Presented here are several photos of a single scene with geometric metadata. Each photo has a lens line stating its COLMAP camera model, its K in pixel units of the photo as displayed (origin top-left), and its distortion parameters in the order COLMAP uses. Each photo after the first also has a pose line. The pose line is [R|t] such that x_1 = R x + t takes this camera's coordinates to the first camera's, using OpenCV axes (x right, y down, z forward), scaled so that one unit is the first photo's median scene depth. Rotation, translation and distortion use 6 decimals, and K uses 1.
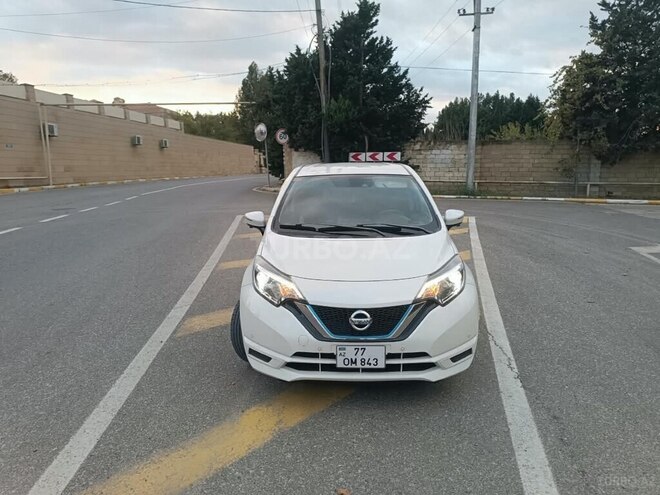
lens RADIAL K [[471.7, 0, 330.7], [0, 471.7, 253.2], [0, 0, 1]] dist [0.036985, -0.051324]
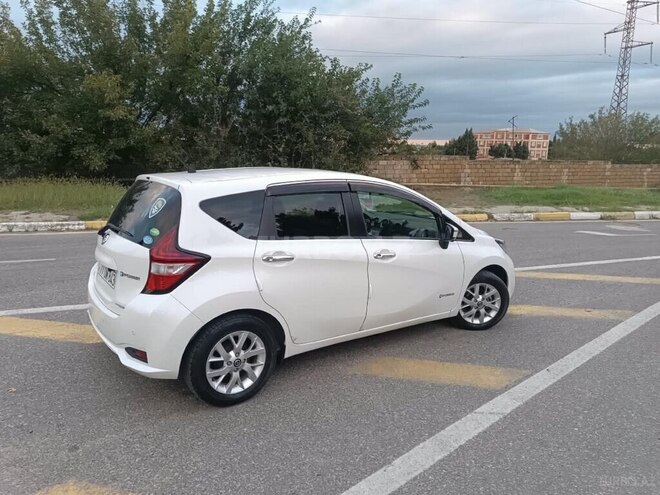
lens RADIAL K [[471.7, 0, 330.6], [0, 471.7, 252.2], [0, 0, 1]] dist [0.036985, -0.051324]
pose [[-0.605593, -0.166574, 0.778145, -0.163984], [0.131730, 0.943371, 0.304462, -0.076268], [-0.784796, 0.286886, -0.549356, 0.372815]]
